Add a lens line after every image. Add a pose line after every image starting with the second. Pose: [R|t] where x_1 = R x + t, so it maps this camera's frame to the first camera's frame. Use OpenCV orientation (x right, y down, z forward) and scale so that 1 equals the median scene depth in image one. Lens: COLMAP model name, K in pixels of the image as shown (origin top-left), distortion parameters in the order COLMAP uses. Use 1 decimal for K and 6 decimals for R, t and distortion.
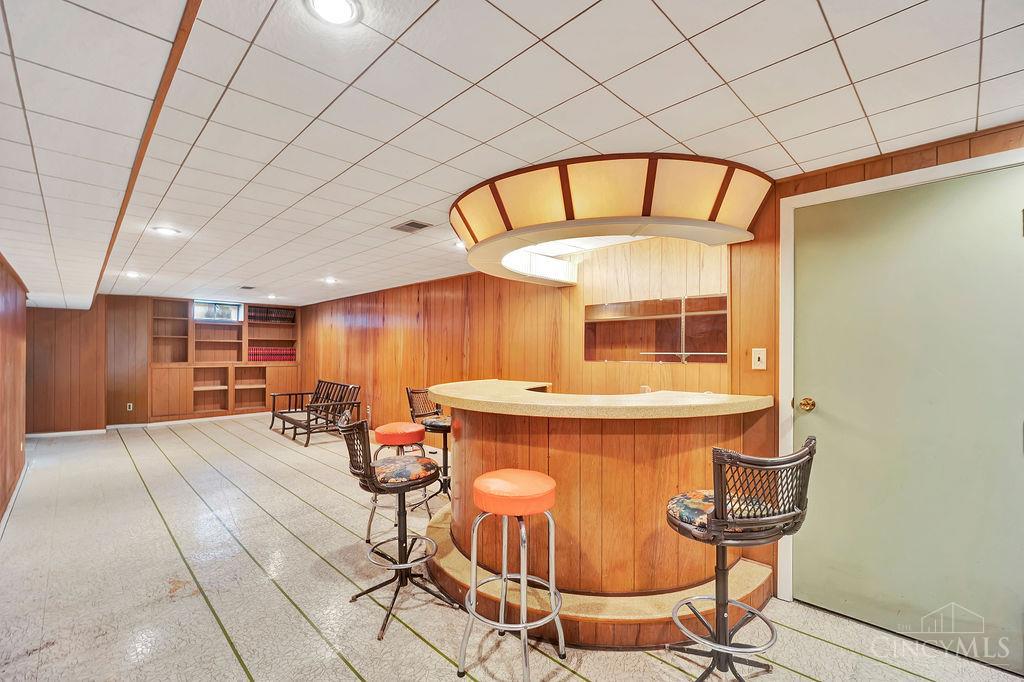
lens RADIAL K [[446.3, 0, 510.1], [0, 446.3, 341.3], [0, 0, 1]] dist [-0.003186, 0.000319]
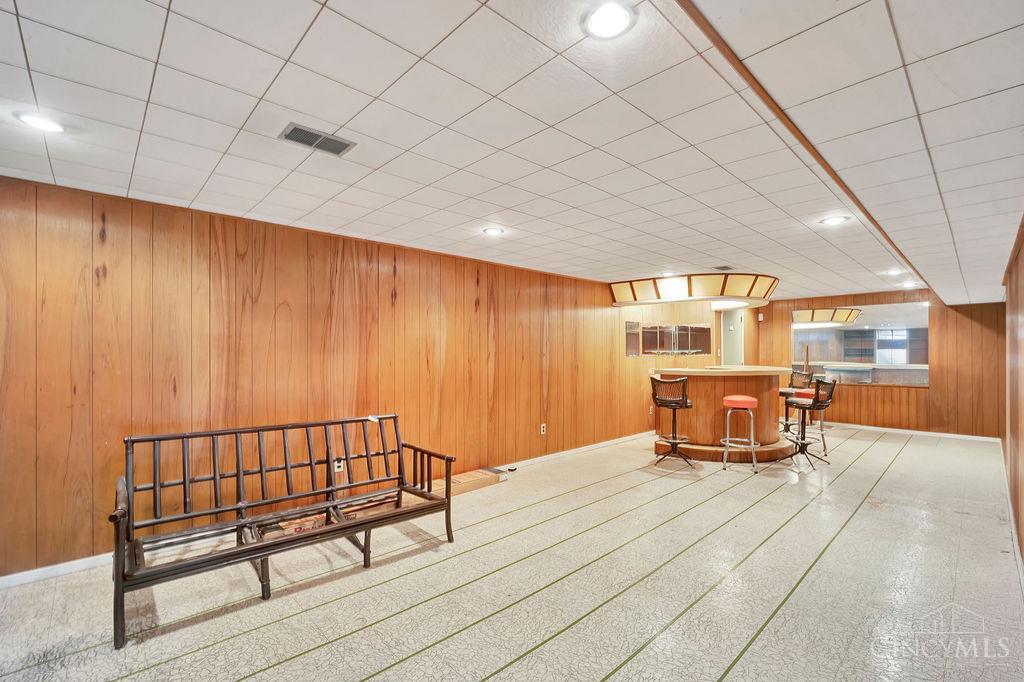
lens RADIAL K [[446.3, 0, 510.1], [0, 446.3, 341.3], [0, 0, 1]] dist [-0.003186, 0.000319]
pose [[0.024086, 0.021943, 0.999469, -1.435225], [-0.023205, 0.999502, -0.021385, 0.033927], [-0.999441, -0.022678, 0.024583, 1.379324]]
